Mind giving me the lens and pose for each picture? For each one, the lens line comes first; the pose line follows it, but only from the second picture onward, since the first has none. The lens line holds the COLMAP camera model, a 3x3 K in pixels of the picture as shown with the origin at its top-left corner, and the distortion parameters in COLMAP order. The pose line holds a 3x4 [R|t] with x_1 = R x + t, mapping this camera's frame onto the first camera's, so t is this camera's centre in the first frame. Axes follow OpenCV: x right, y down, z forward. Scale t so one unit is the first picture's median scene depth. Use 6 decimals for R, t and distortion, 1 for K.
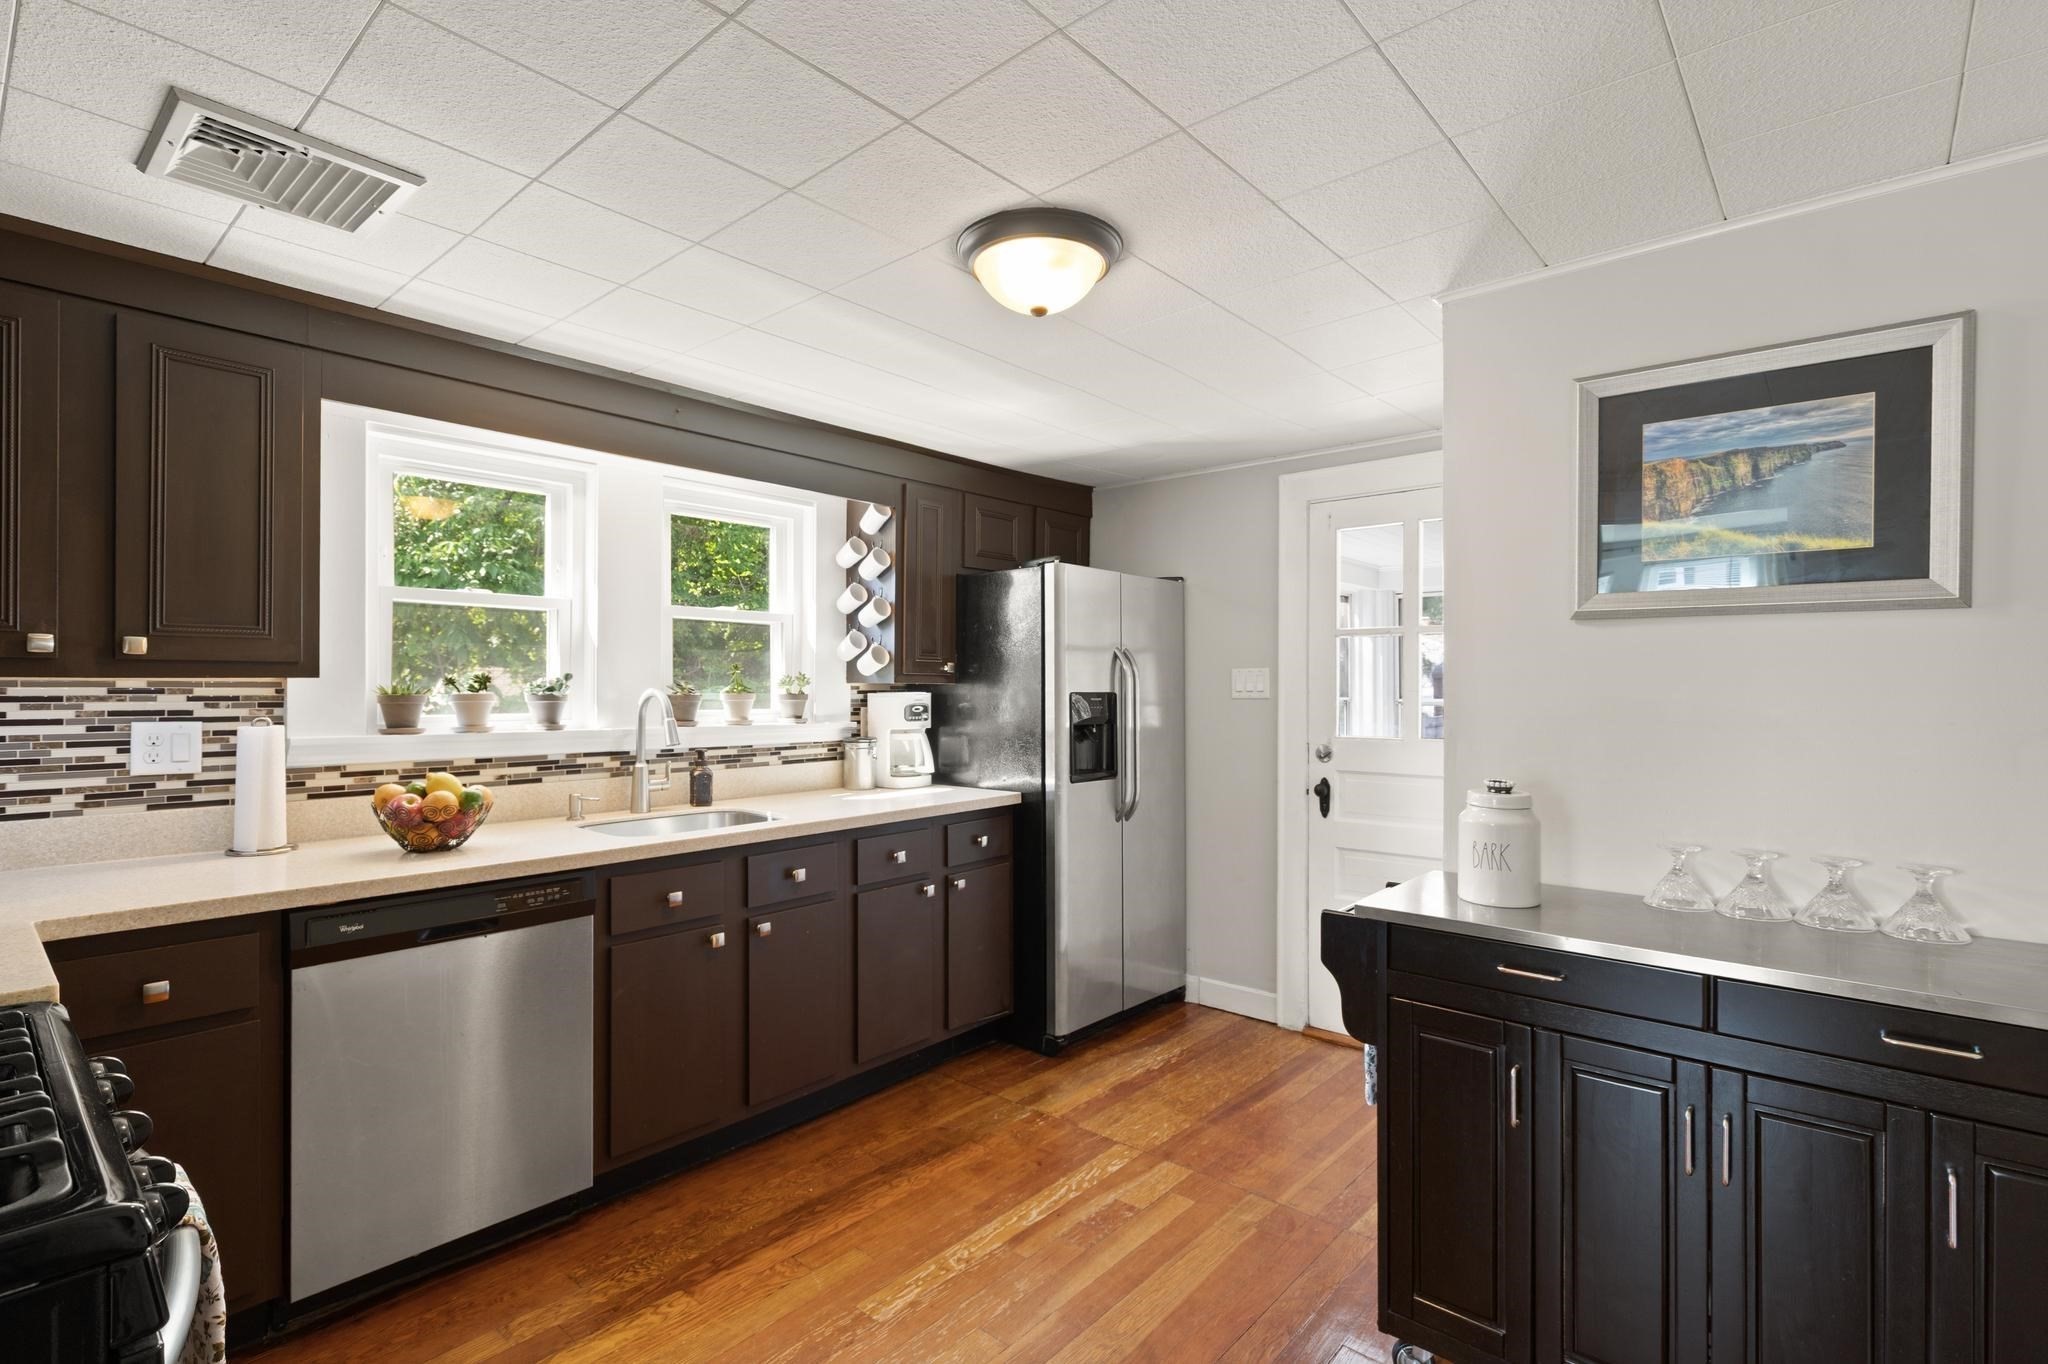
lens RADIAL K [[973.1, 0, 1040.0], [0, 973.1, 680.9], [0, 0, 1]] dist [-0.000605, -0.002116]
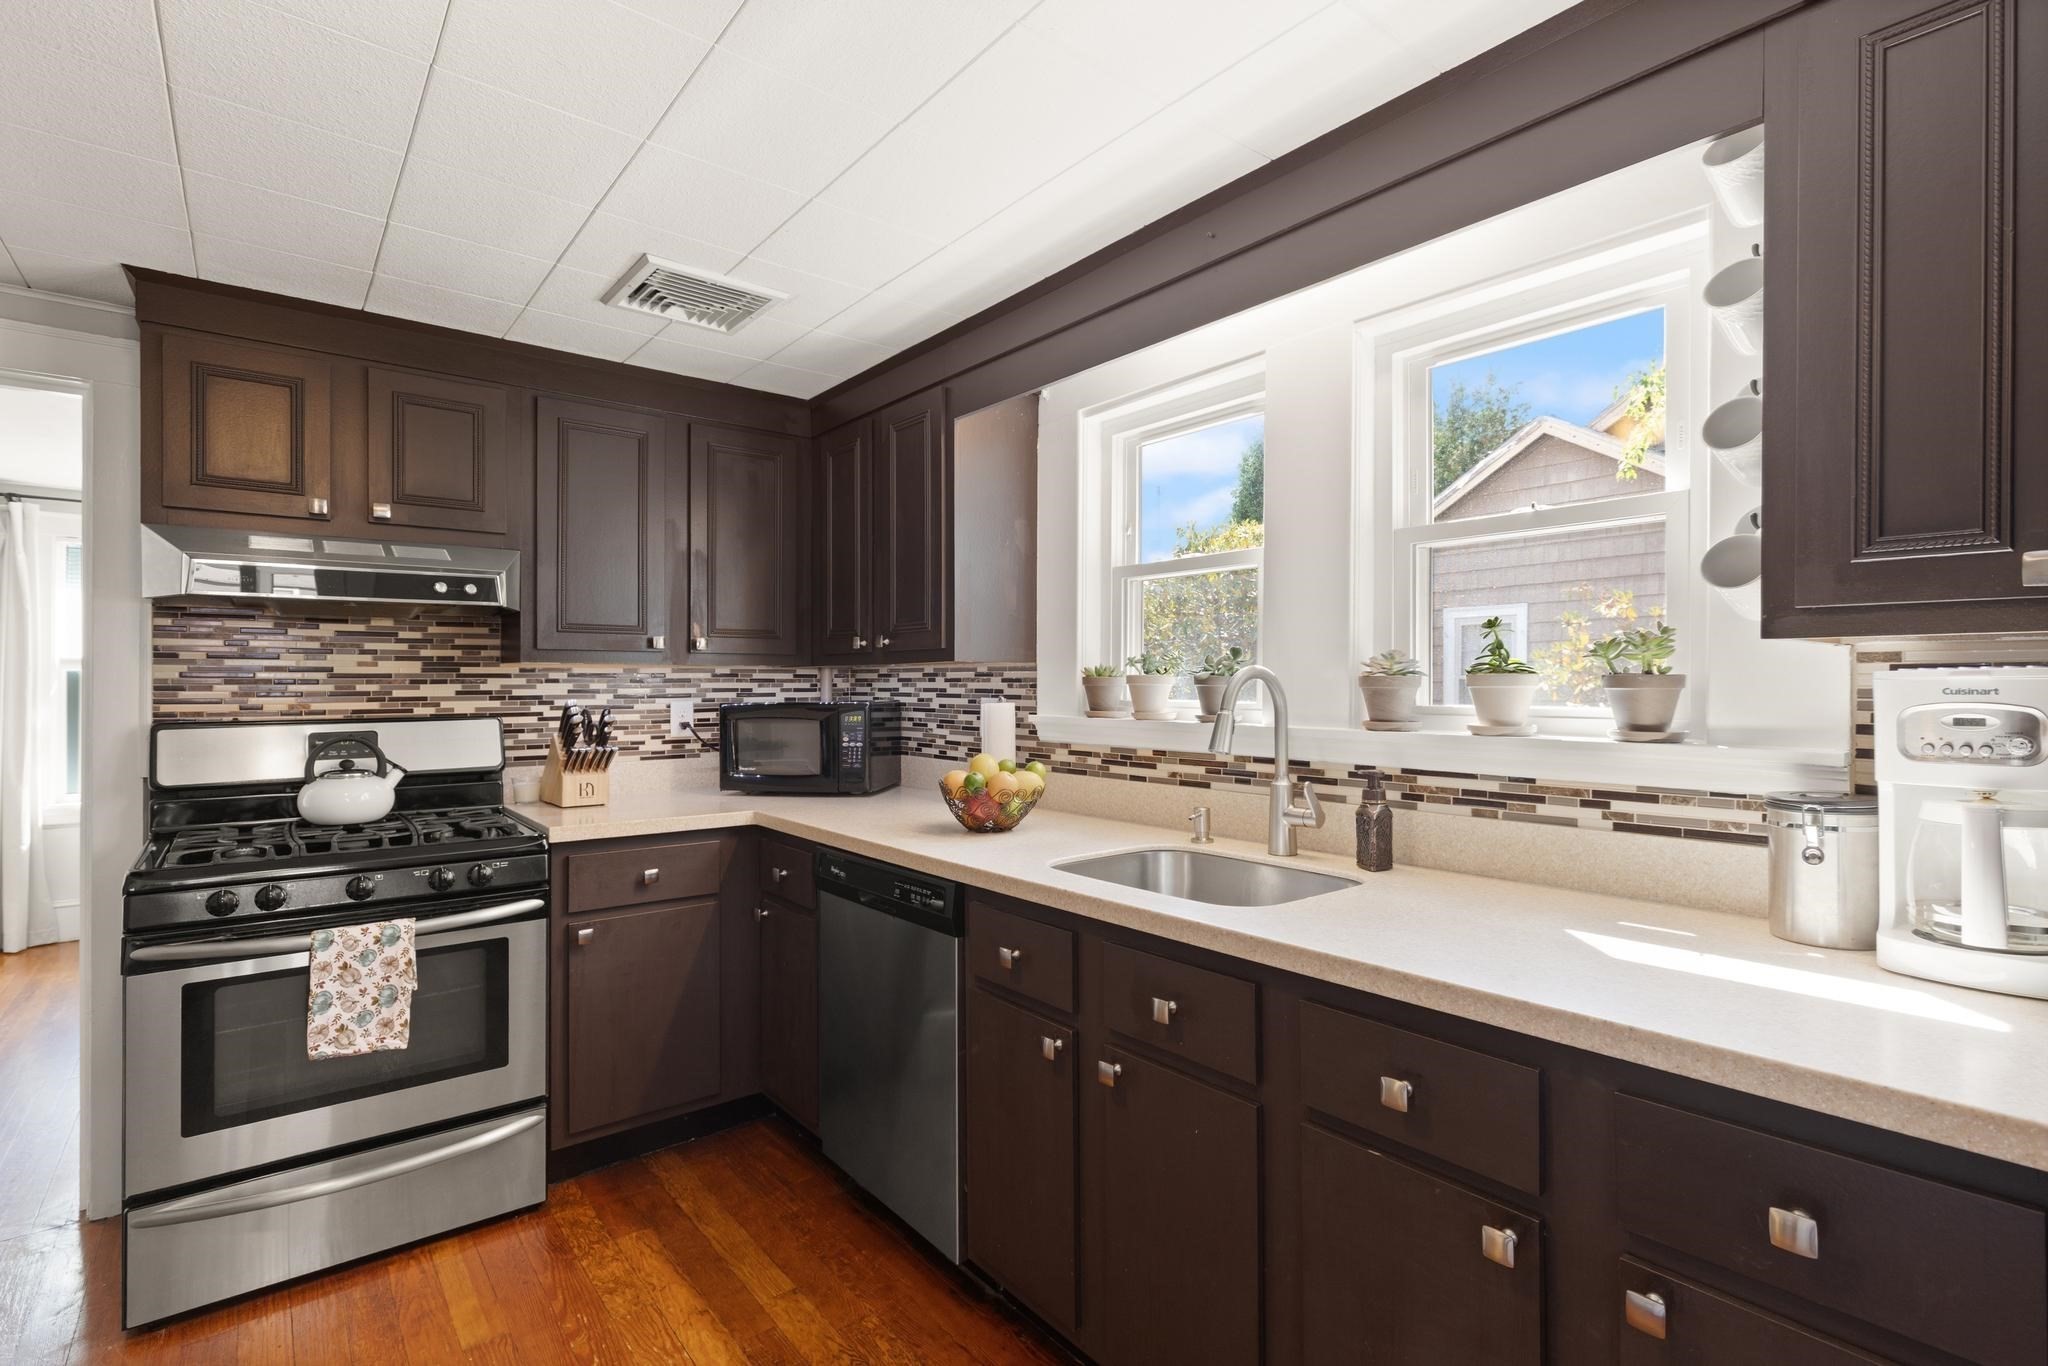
lens RADIAL K [[954.1, 0, 1029.6], [0, 954.1, 689.7], [0, 0, 1]] dist [-0.004183, -0.000463]
pose [[-0.186413, 0.002771, -0.982467, 0.252868], [0.004084, 0.999990, 0.002046, 0.020879], [0.982463, -0.003631, -0.186423, 0.931150]]
